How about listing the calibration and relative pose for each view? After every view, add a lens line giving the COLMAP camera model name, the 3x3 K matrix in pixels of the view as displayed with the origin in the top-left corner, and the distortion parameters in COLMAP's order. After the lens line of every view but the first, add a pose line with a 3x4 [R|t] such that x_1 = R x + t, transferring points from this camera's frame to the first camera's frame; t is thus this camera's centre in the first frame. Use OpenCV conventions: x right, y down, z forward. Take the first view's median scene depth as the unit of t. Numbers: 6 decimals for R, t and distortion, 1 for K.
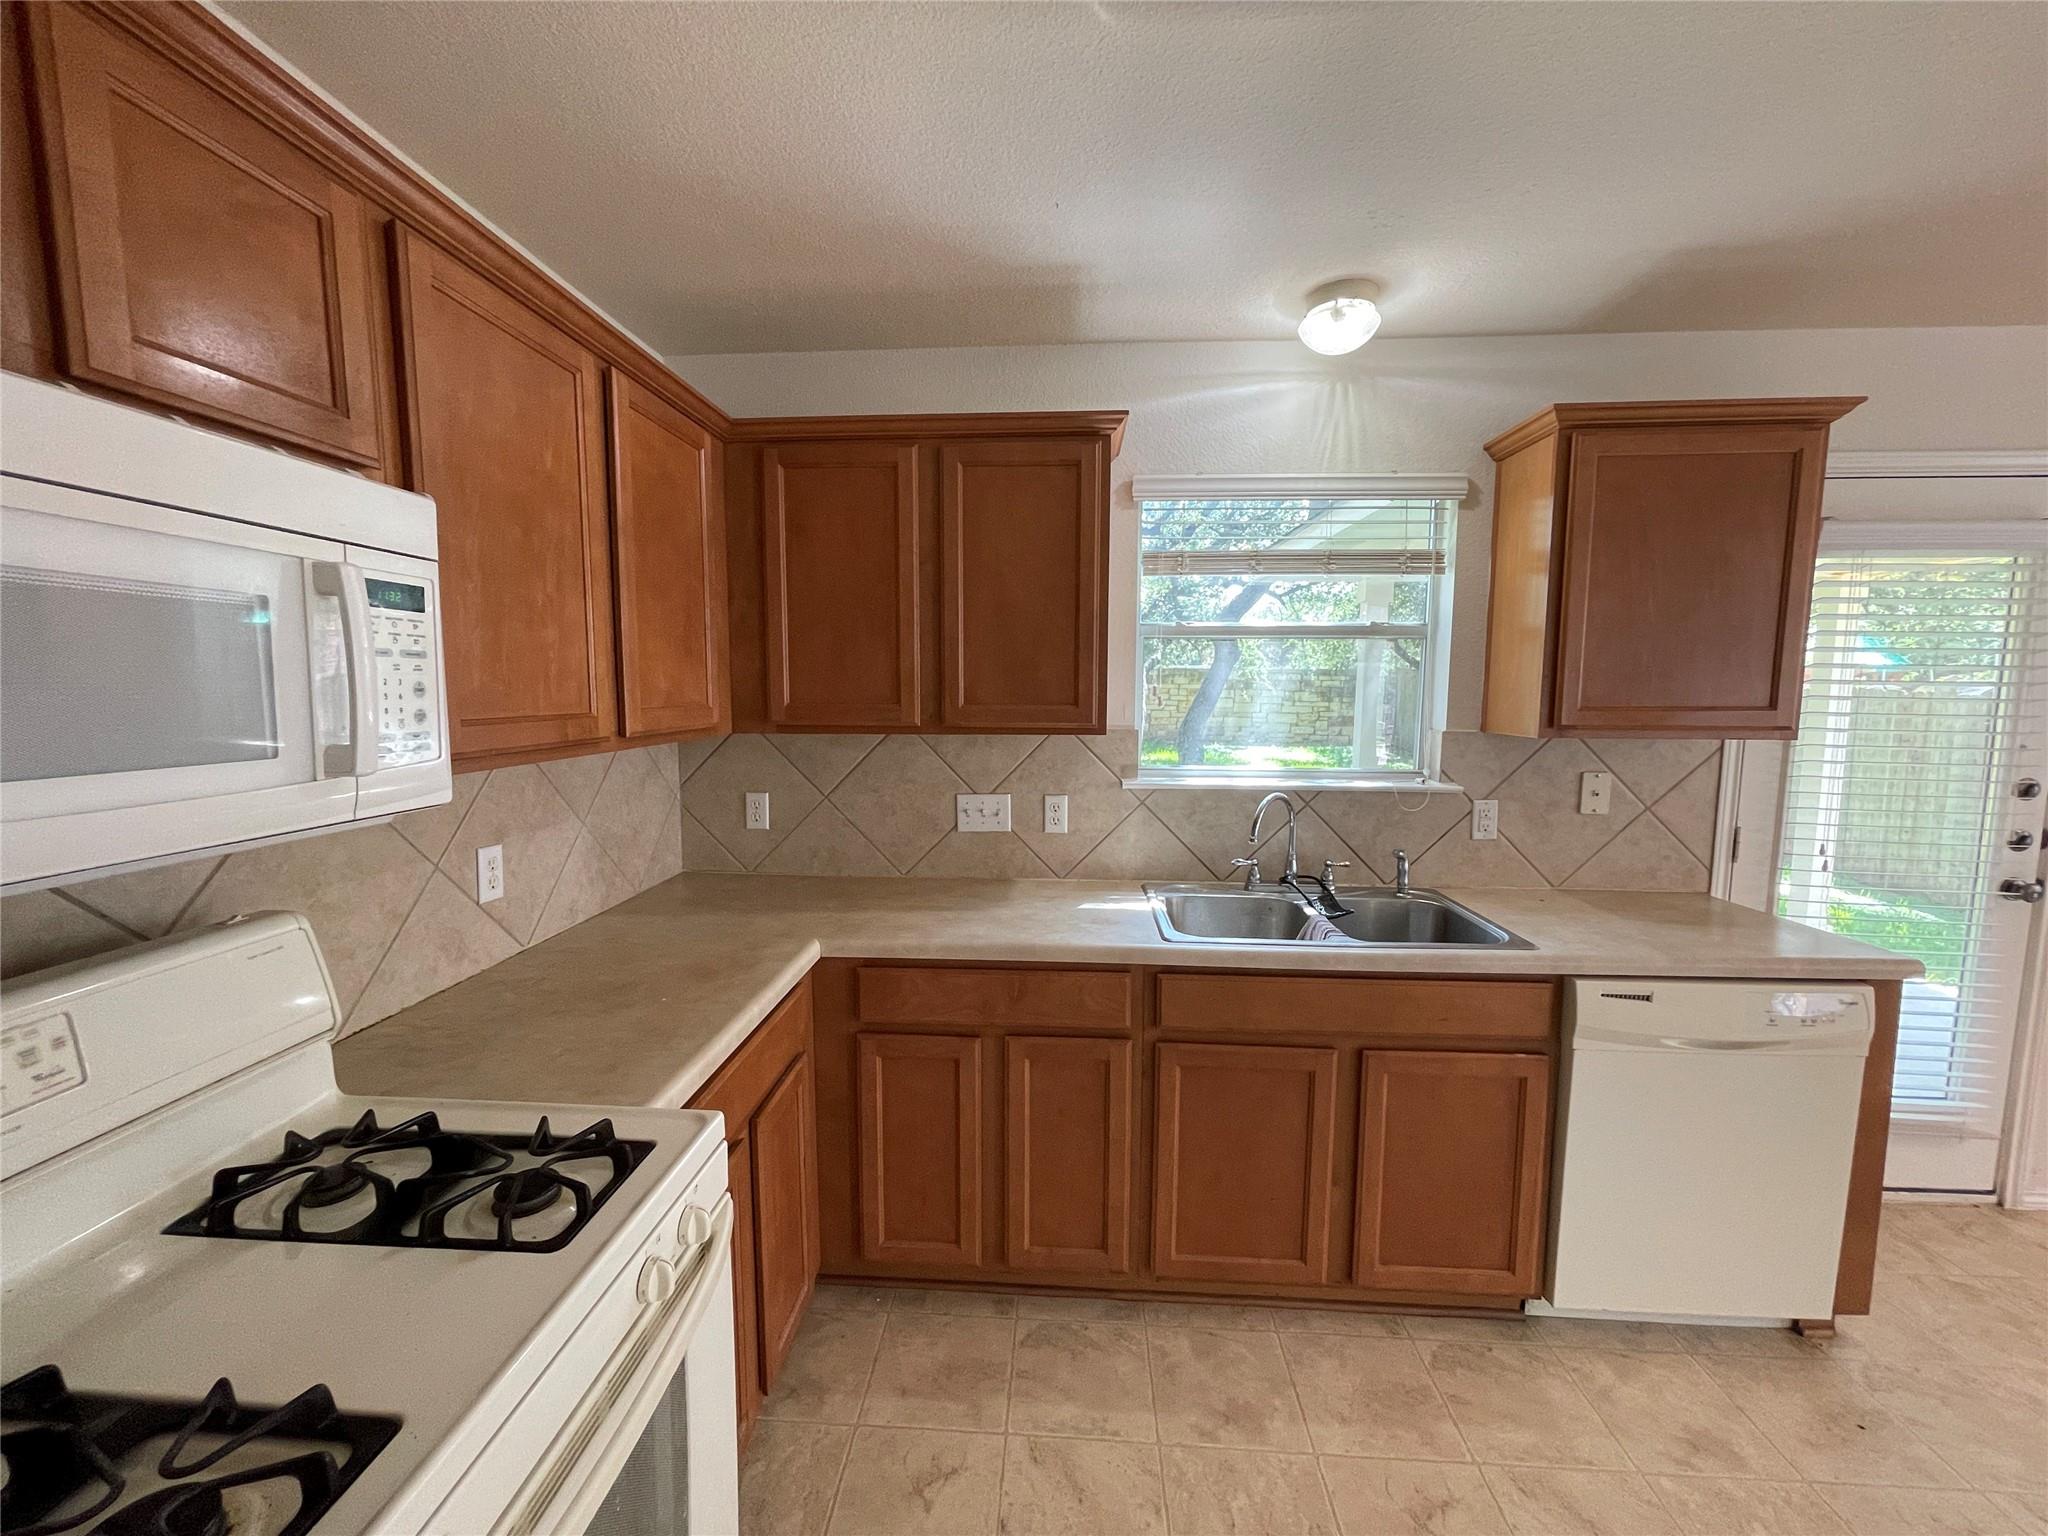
lens RADIAL K [[823.7, 0, 1019.1], [0, 823.7, 769.7], [0, 0, 1]] dist [-0.001392, 0.000361]
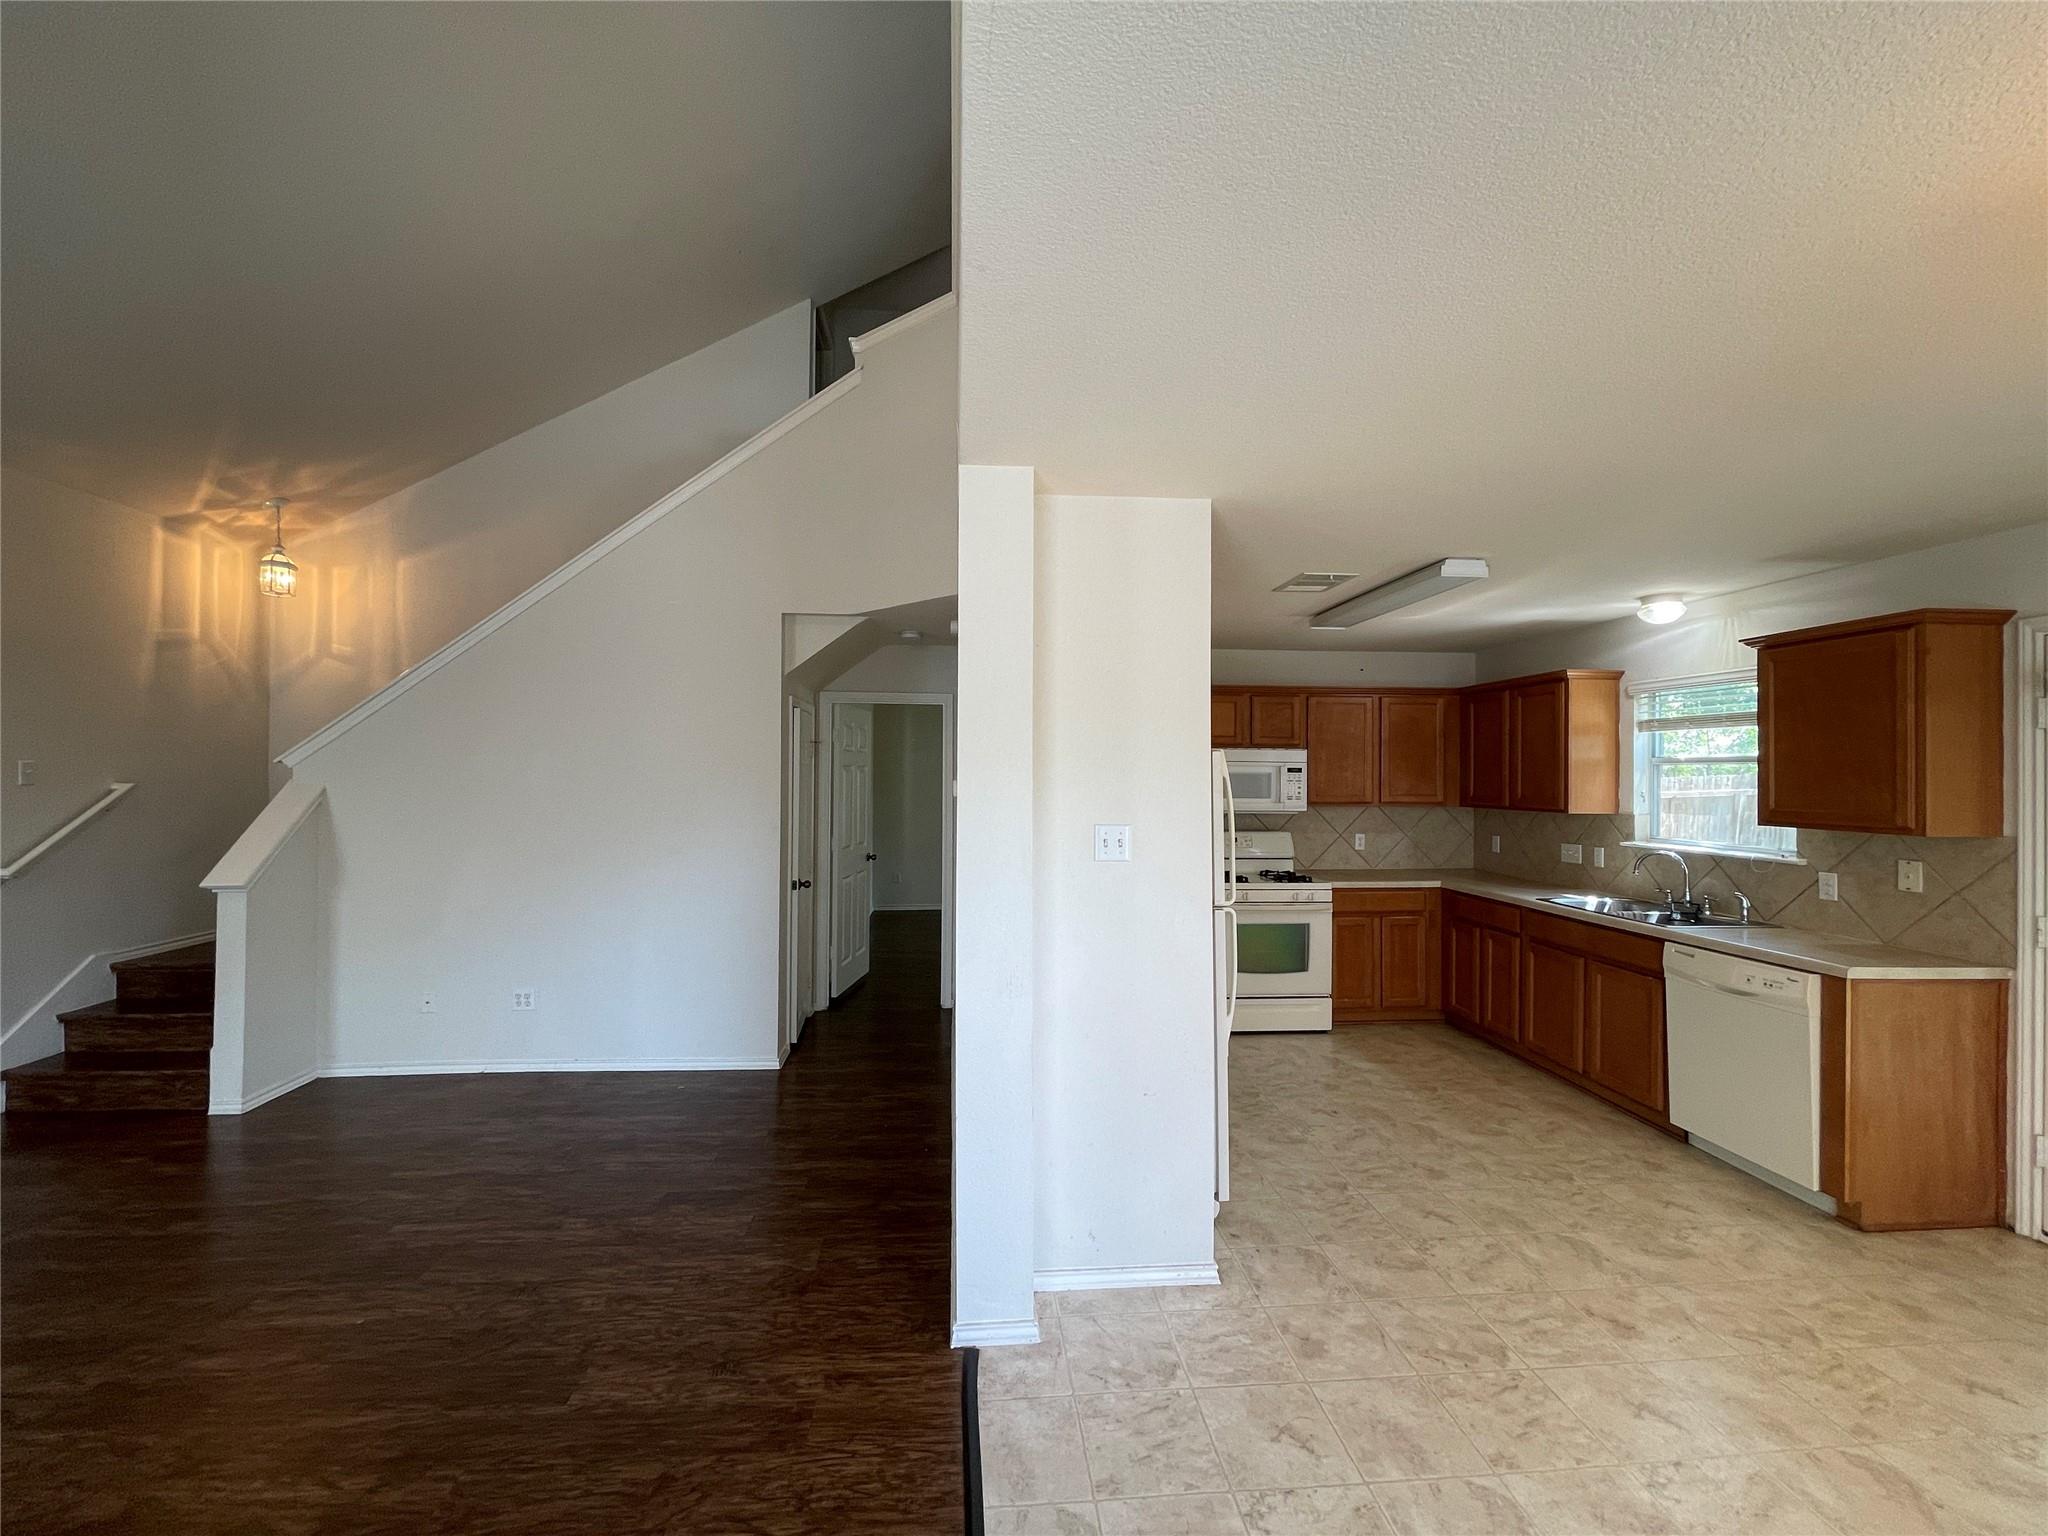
lens RADIAL K [[822.4, 0, 1022.9], [0, 822.4, 772.6], [0, 0, 1]] dist [0.006899, -0.003408]
pose [[0.149868, -0.002777, -0.988702, 2.078463], [-0.106708, 0.994110, -0.018967, 0.045905], [0.982931, 0.108345, 0.148689, -0.746551]]
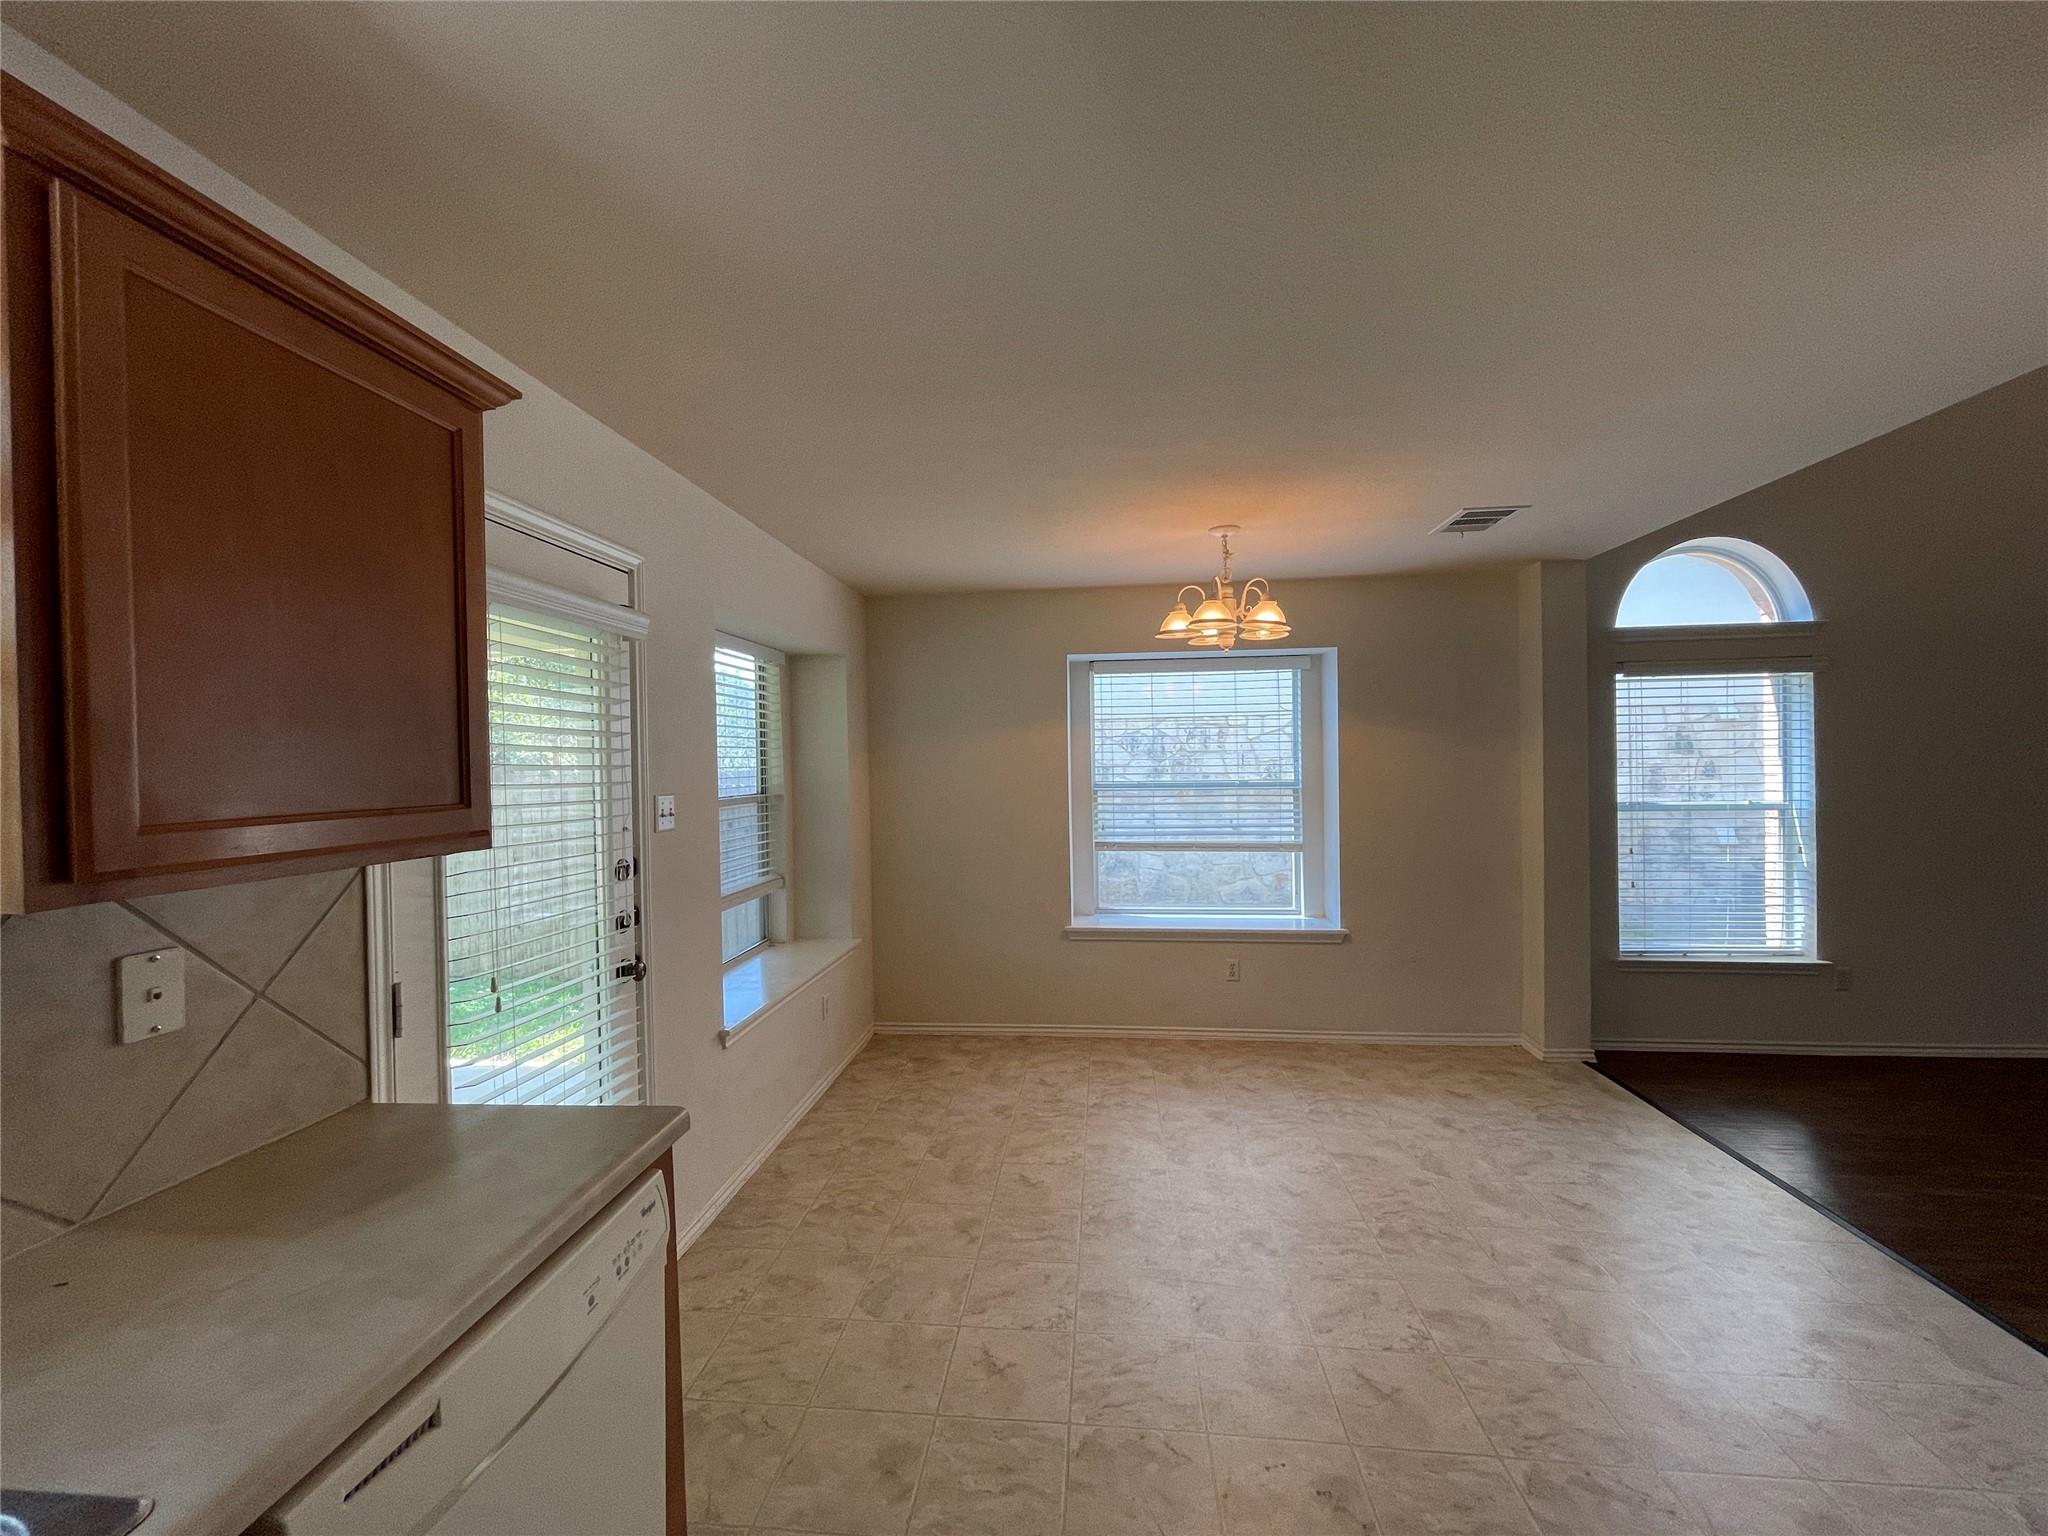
lens RADIAL K [[823.7, 0, 1019.1], [0, 823.7, 769.7], [0, 0, 1]] dist [-0.001392, 0.000361]
pose [[0.042627, -0.009701, 0.999044, 0.259652], [0.123723, 0.992307, 0.004356, -0.049168], [-0.991401, 0.123419, 0.043500, 0.505329]]
